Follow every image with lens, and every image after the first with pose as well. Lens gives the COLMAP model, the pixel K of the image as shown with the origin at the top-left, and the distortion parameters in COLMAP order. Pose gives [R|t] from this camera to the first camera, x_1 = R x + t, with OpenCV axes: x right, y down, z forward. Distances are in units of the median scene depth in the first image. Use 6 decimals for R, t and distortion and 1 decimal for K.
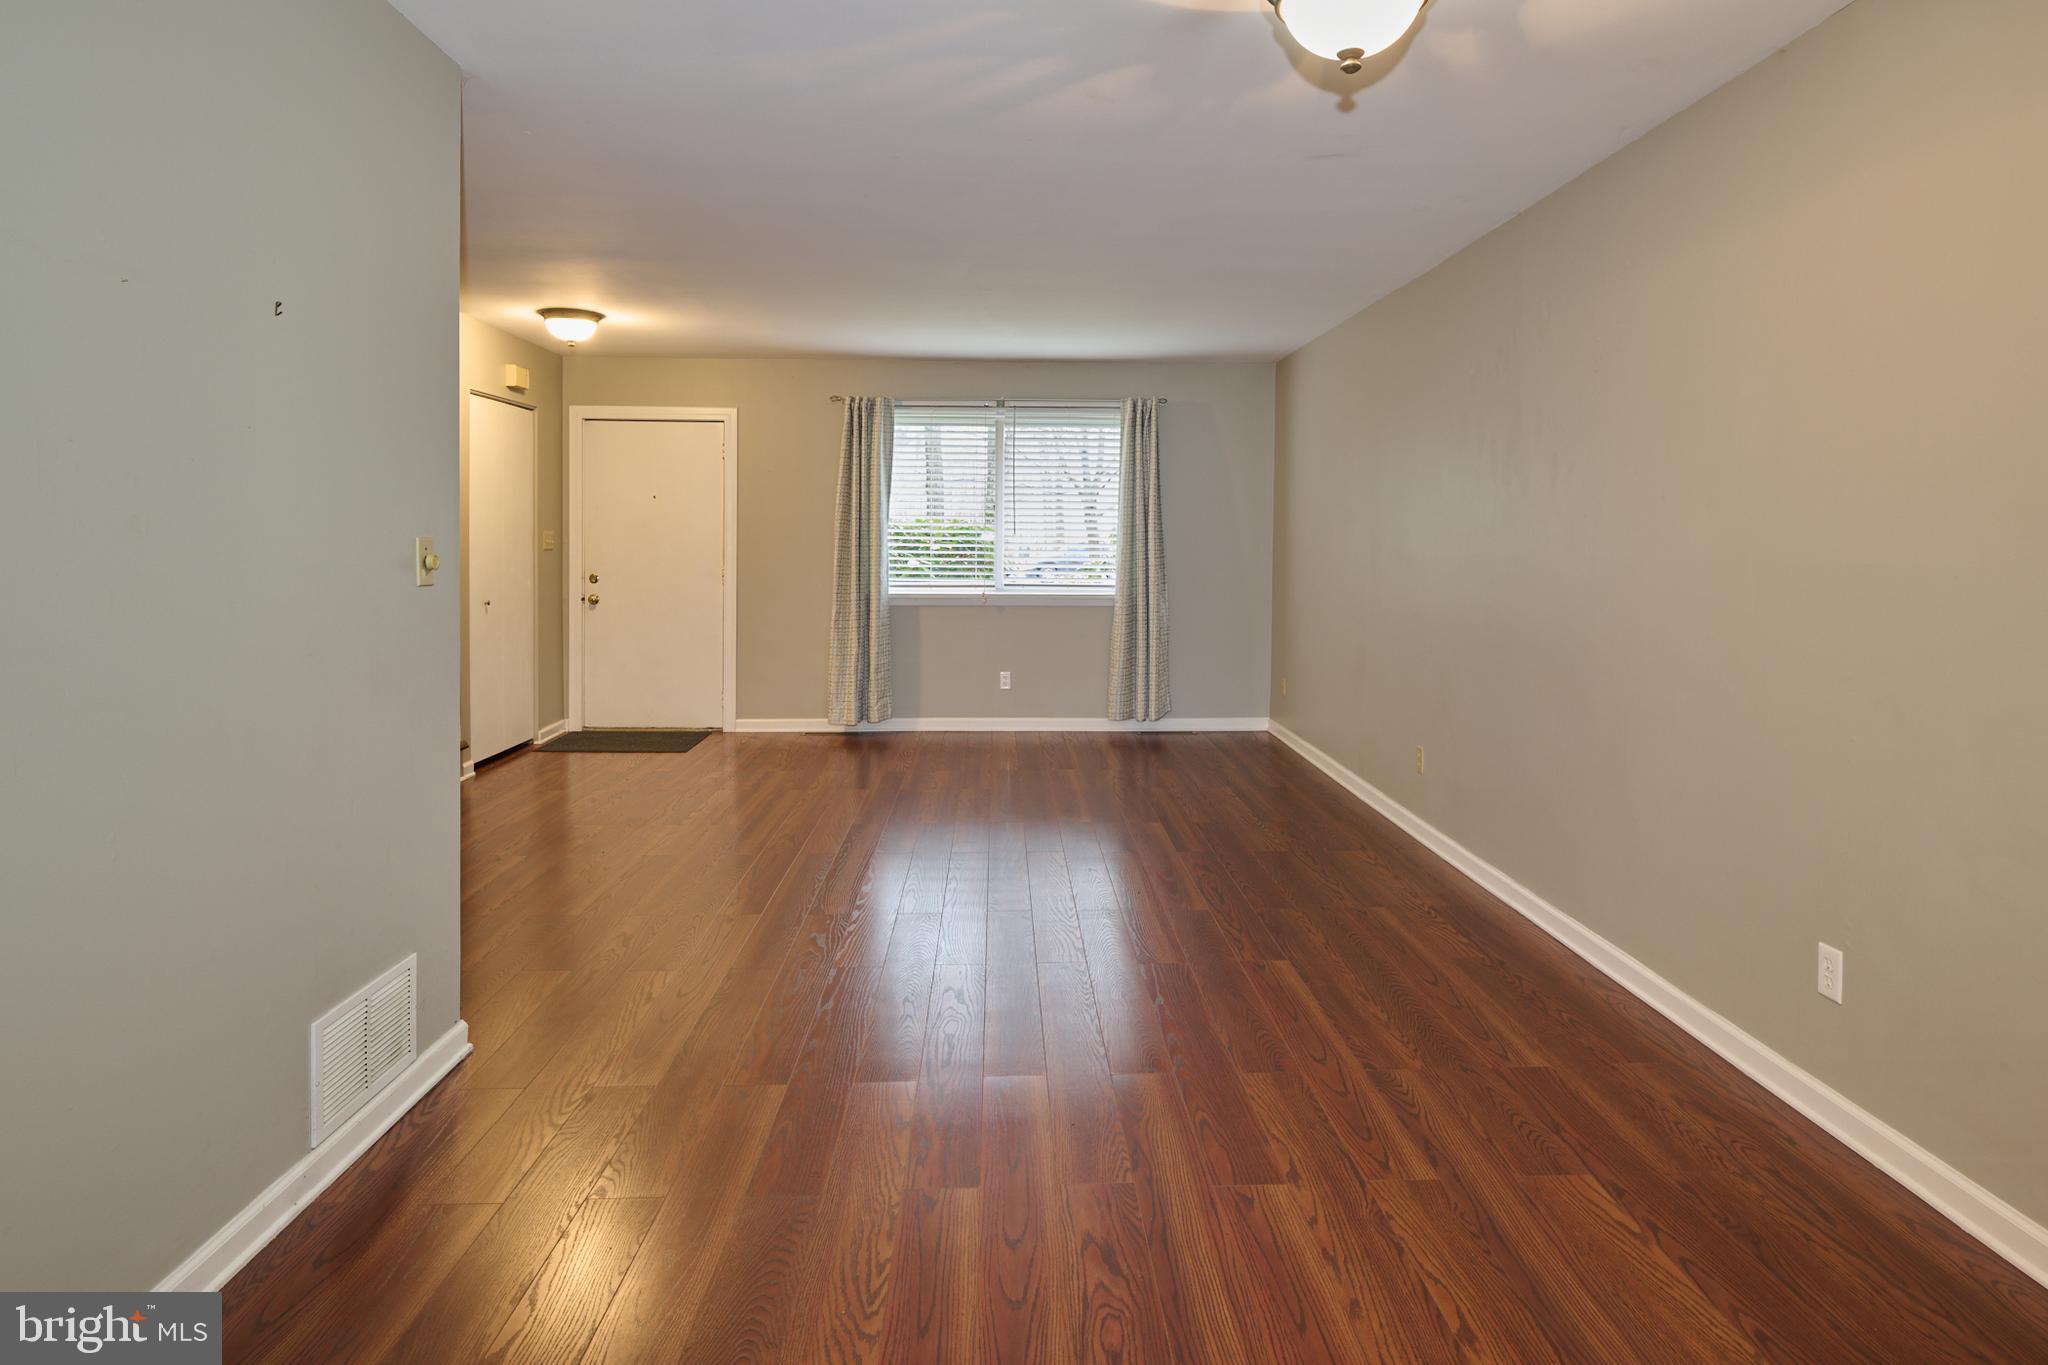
lens RADIAL K [[1150.0, 0, 1034.7], [0, 1150.0, 600.1], [0, 0, 1]] dist [0.010444, -0.014738]
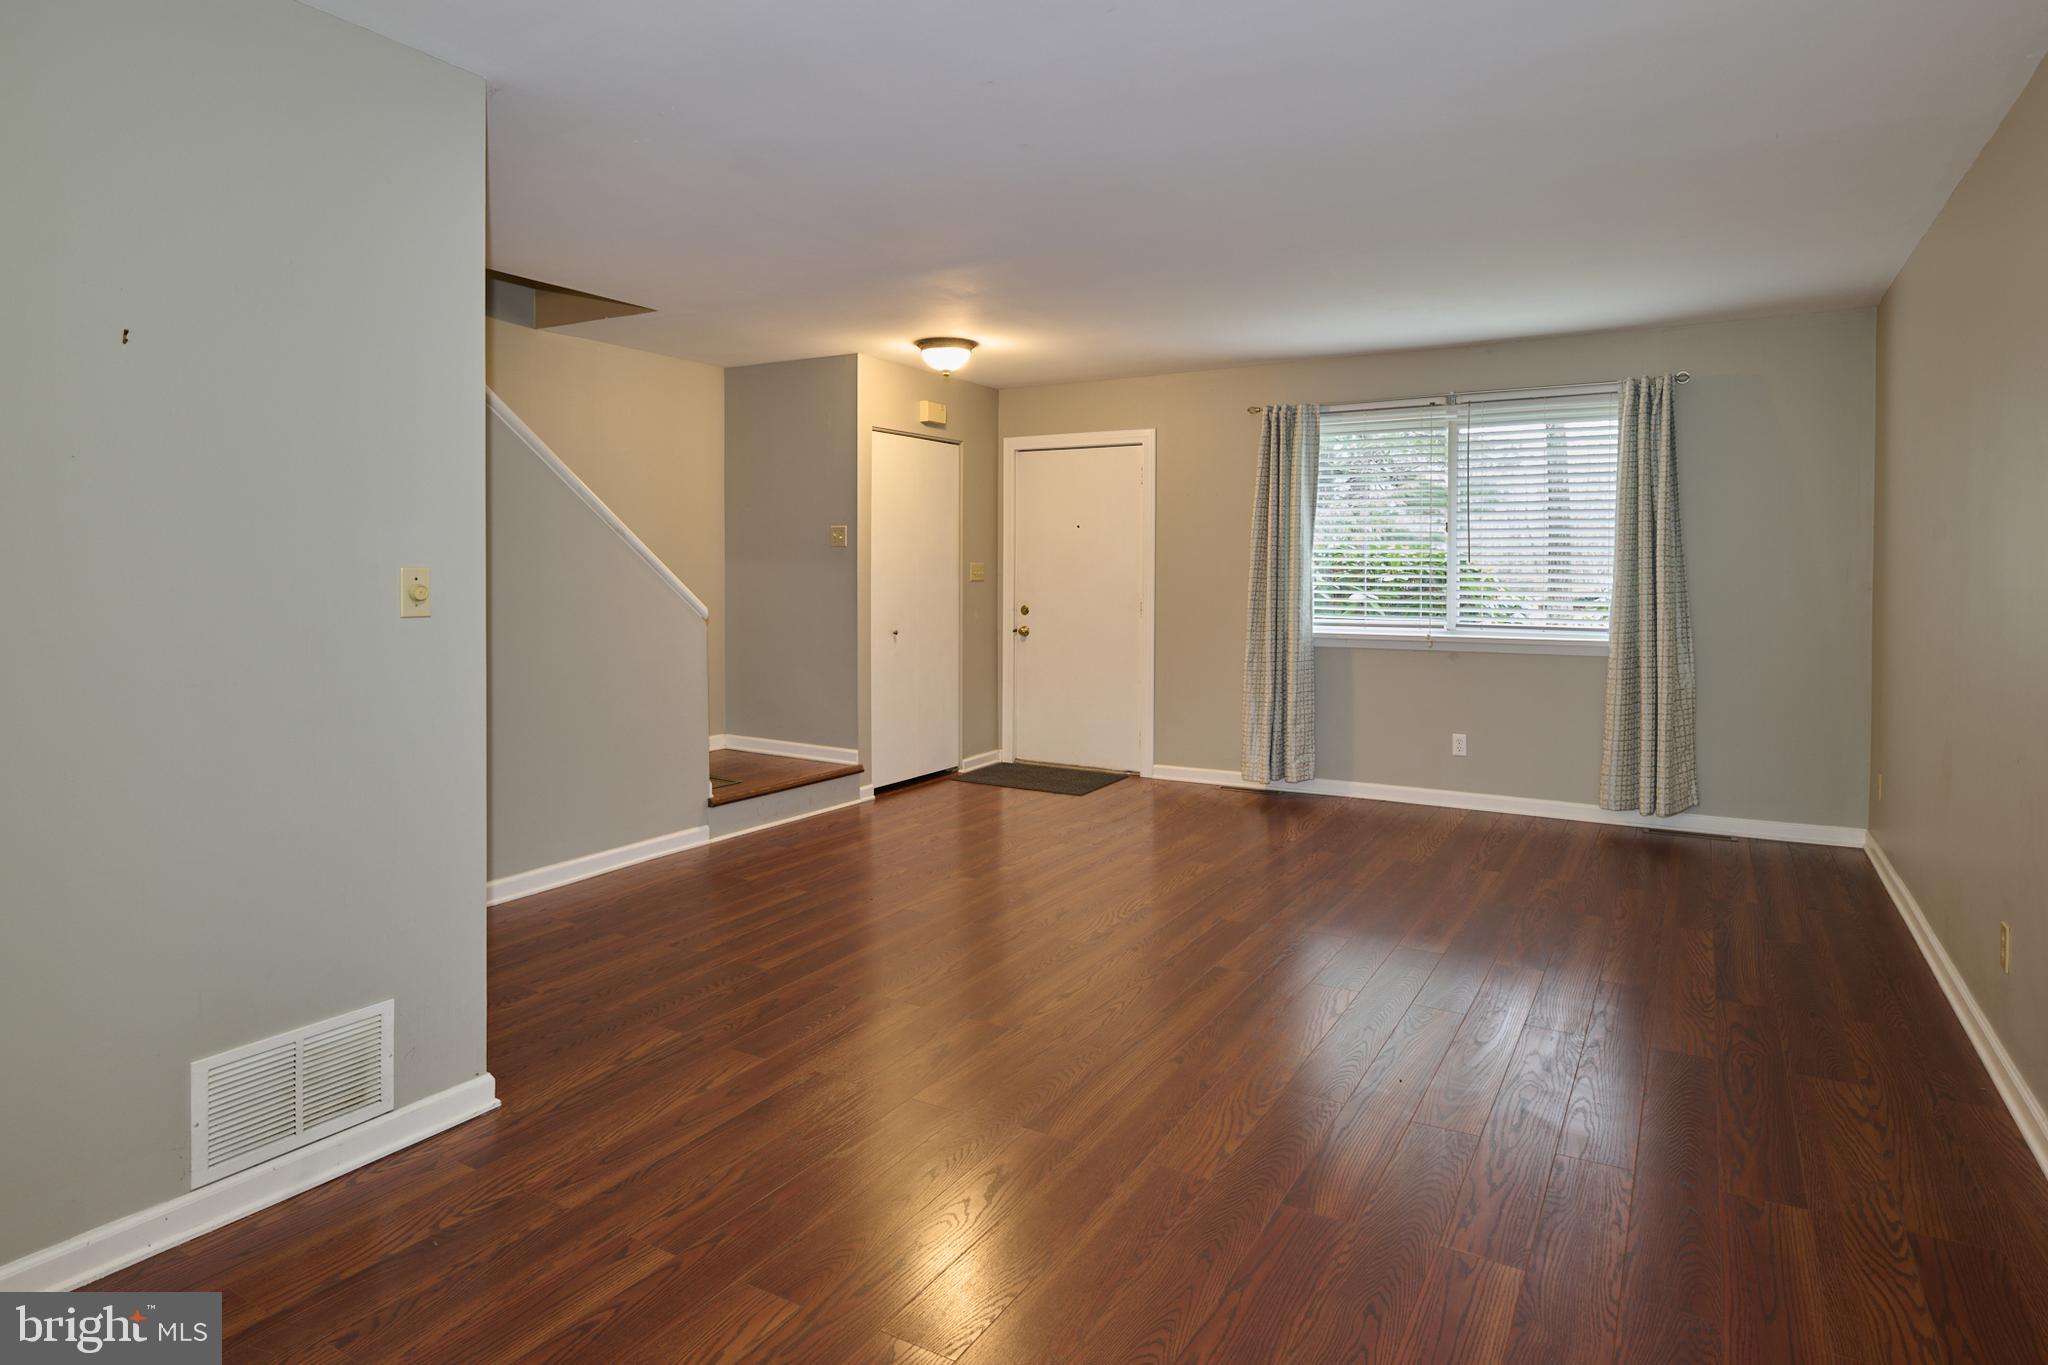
lens RADIAL K [[1150.0, 0, 1034.7], [0, 1150.0, 600.1], [0, 0, 1]] dist [0.010444, -0.014738]
pose [[0.846896, 0.009908, -0.531667, 0.153407], [-0.024747, 0.999477, -0.020794, -0.006970], [0.531183, 0.030768, 0.846698, 0.166844]]
